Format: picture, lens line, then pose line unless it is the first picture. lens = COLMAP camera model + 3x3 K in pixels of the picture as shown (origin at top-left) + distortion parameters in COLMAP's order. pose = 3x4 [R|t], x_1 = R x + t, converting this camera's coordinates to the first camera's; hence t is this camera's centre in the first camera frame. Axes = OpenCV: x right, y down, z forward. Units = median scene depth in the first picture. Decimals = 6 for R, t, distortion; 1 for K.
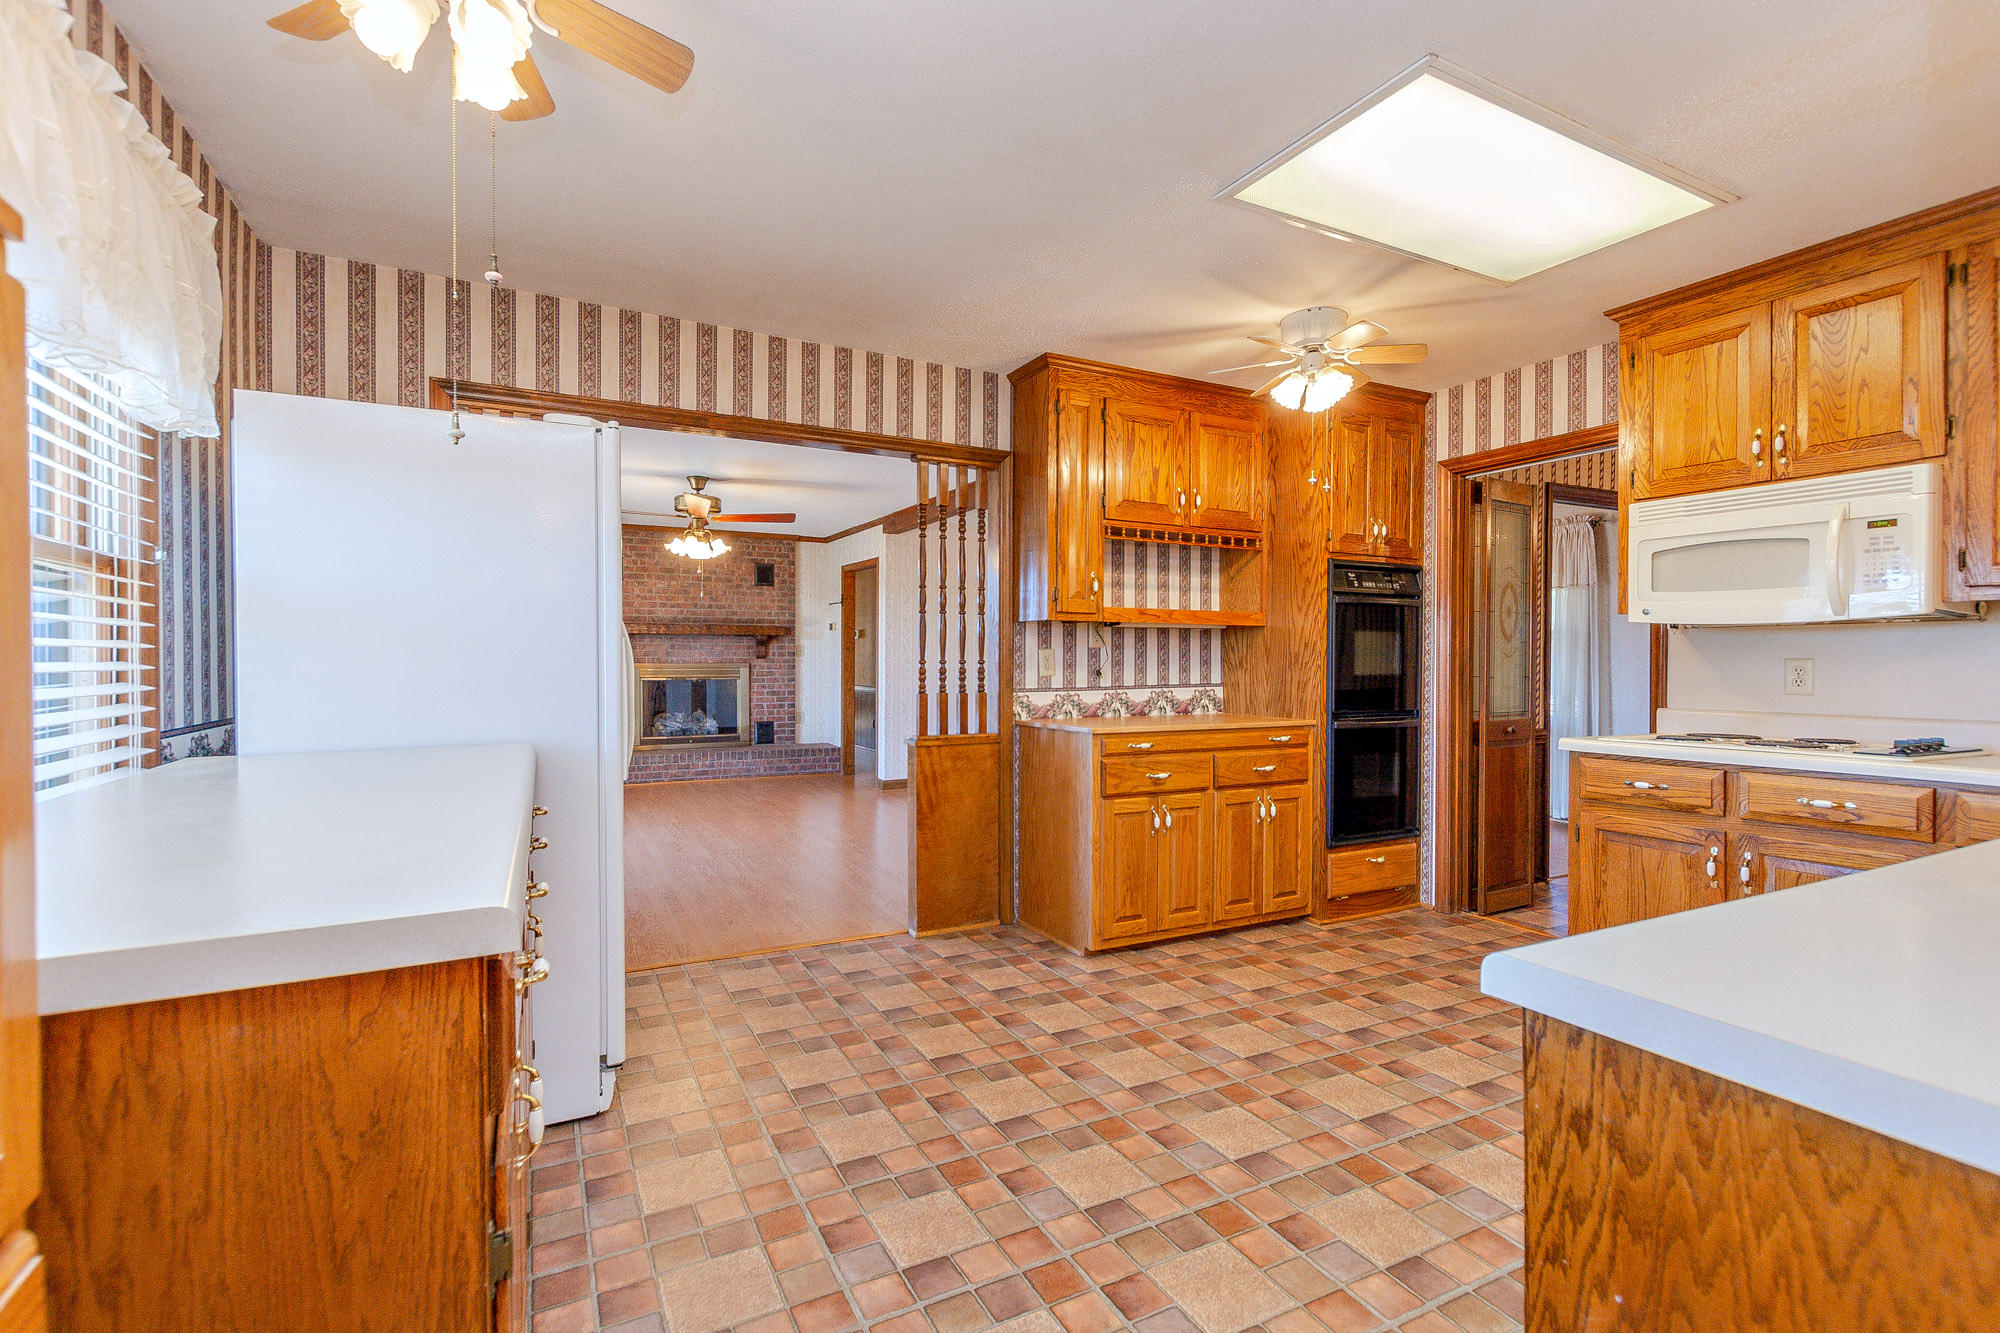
lens RADIAL K [[892.3, 0, 1000.0], [0, 892.3, 666.5], [0, 0, 1]] dist [0.000018, -0.001203]
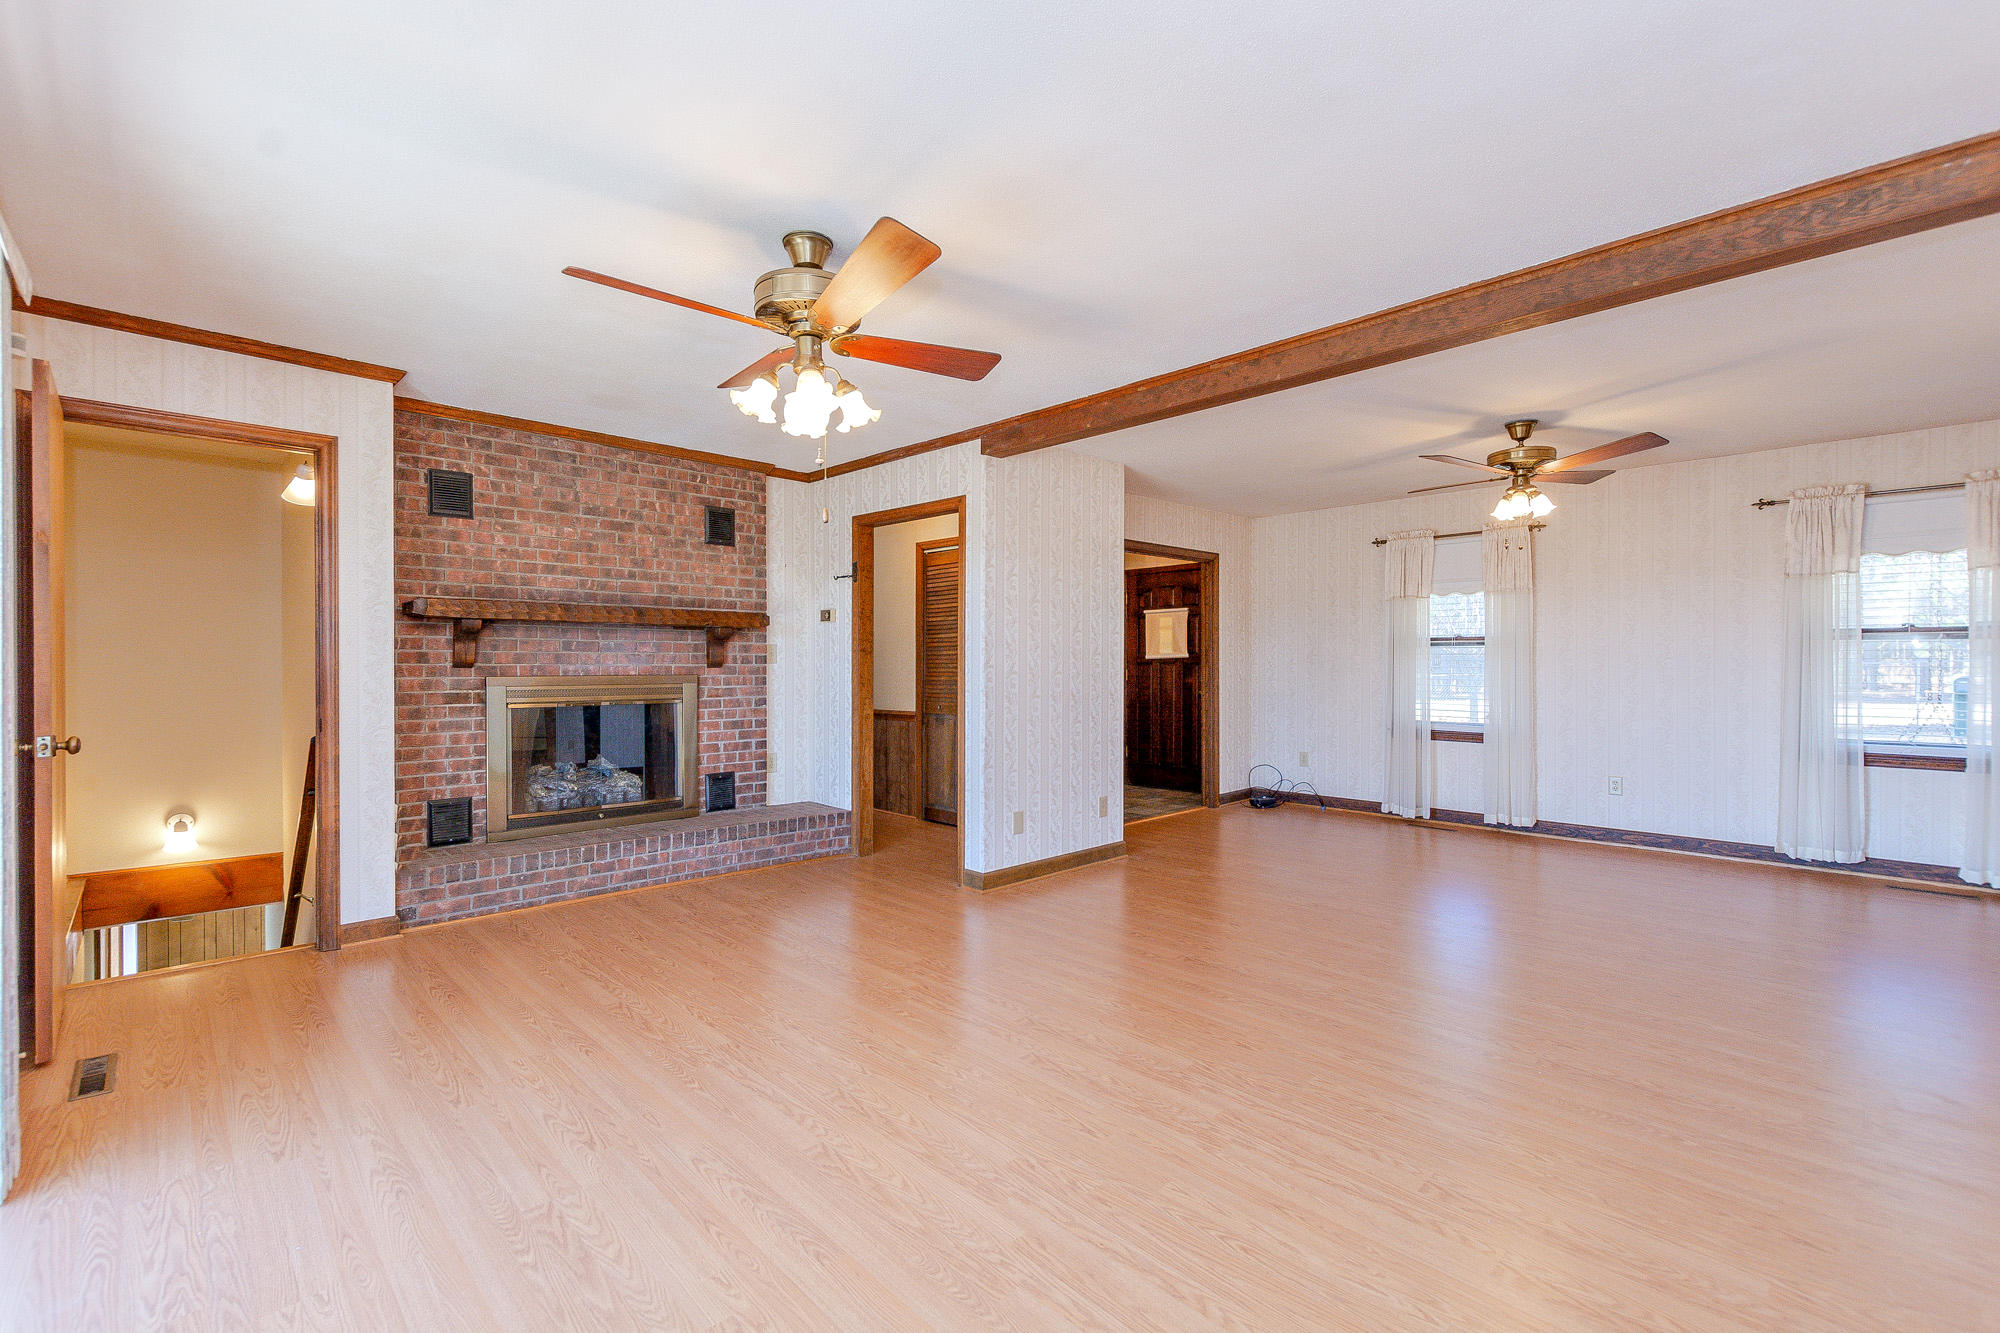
lens RADIAL K [[892.3, 0, 1000.0], [0, 892.3, 666.5], [0, 0, 1]] dist [0.000018, -0.001203]
pose [[0.964349, -0.001203, 0.264630, -0.242964], [0.003209, 0.999969, -0.007148, -0.004331], [-0.264614, 0.007742, 0.964323, 0.379814]]
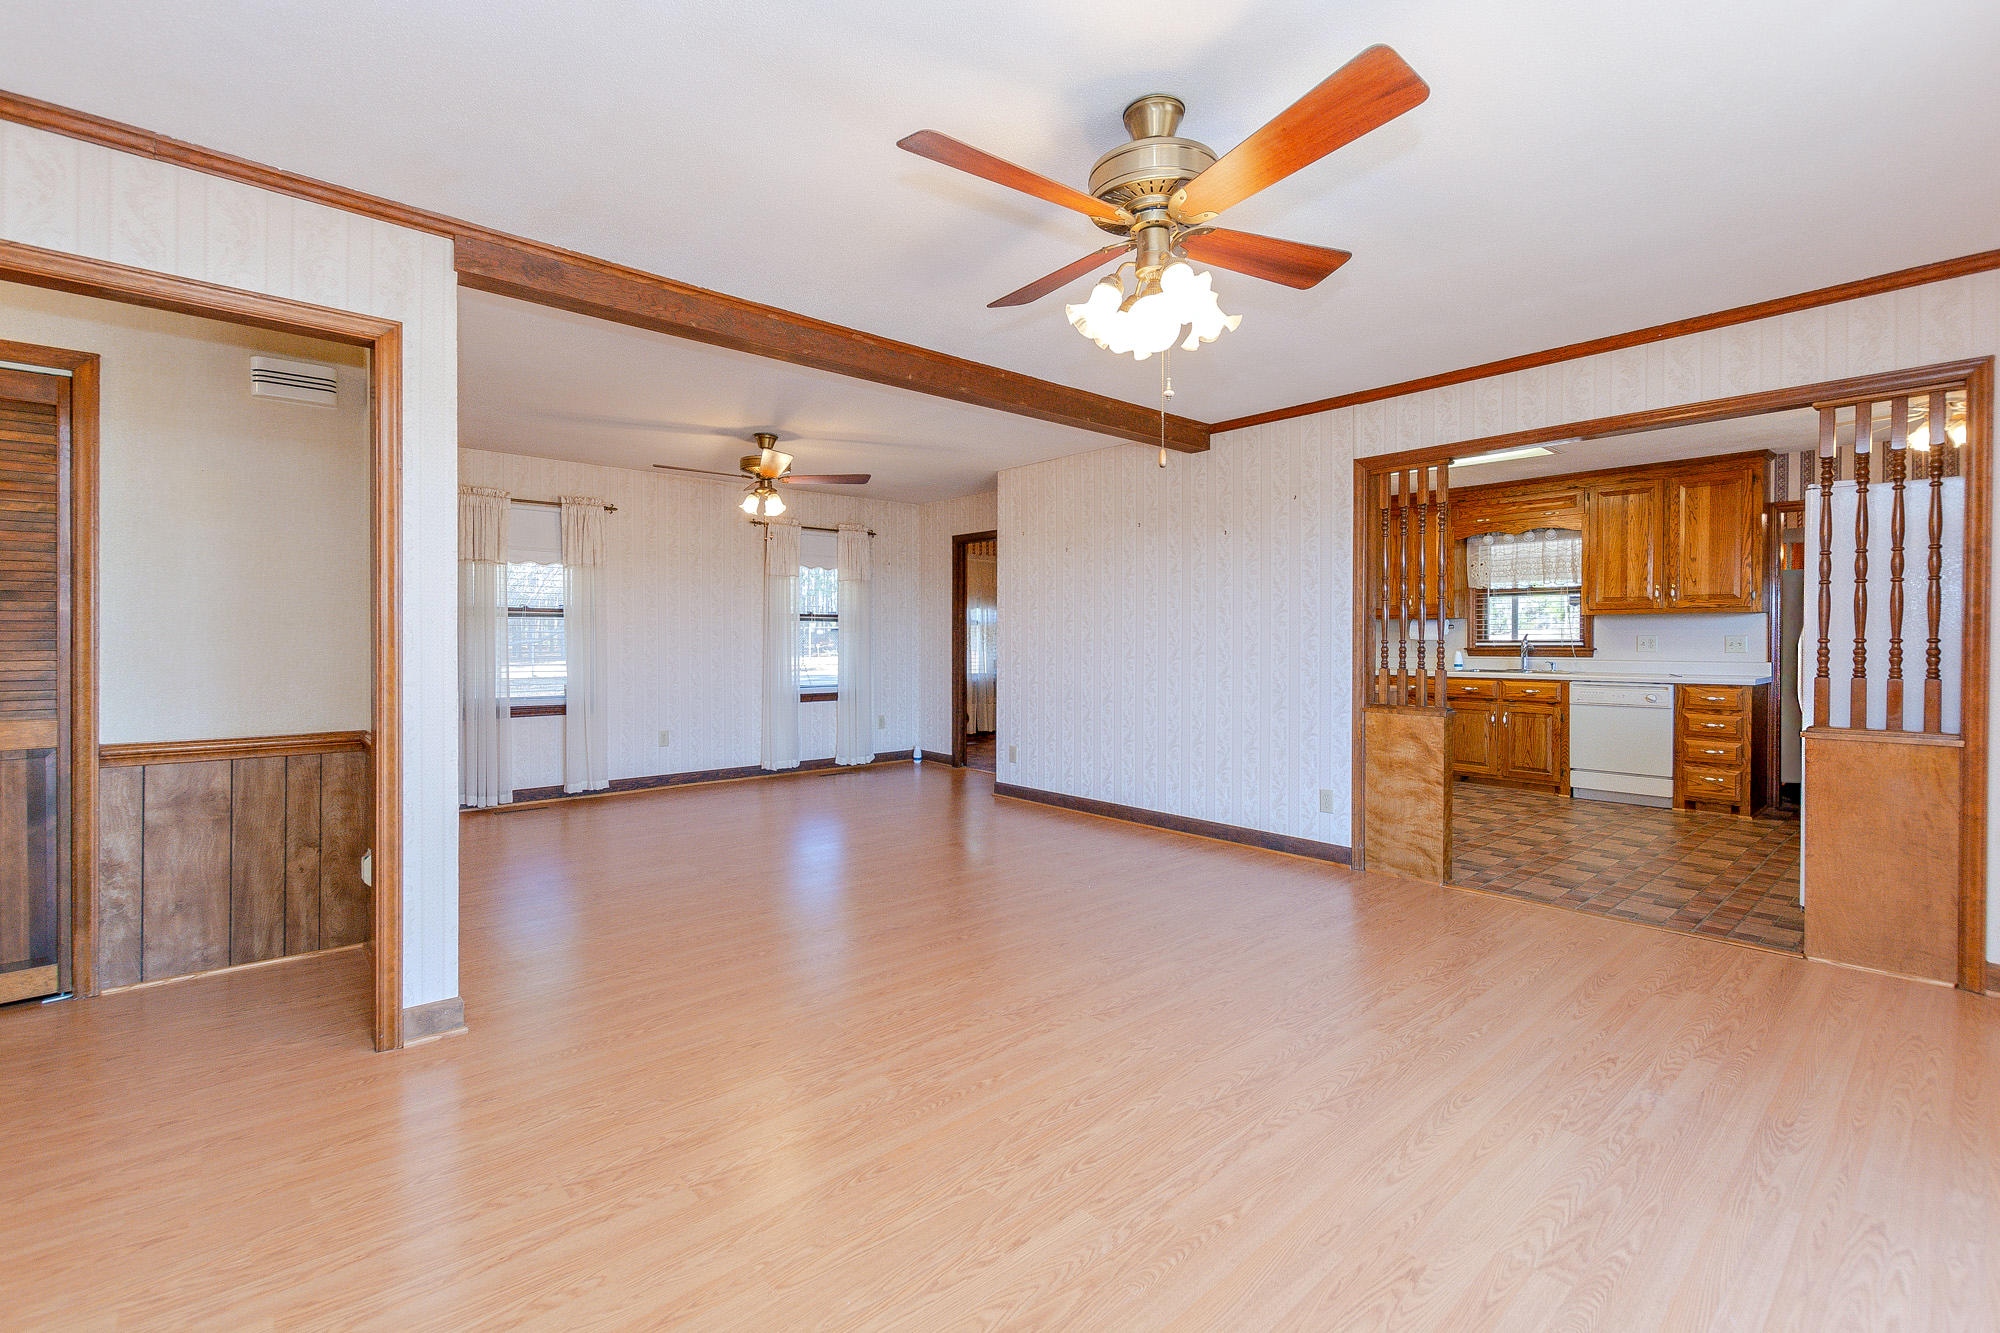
lens RADIAL K [[884.6, 0, 997.7], [0, 884.6, 643.6], [0, 0, 1]] dist [-0.000492, -0.000559]
pose [[-0.231256, -0.008555, 0.972855, -0.451098], [0.008597, 0.999904, 0.010836, -0.008661], [-0.972855, 0.010870, -0.231160, 0.786062]]
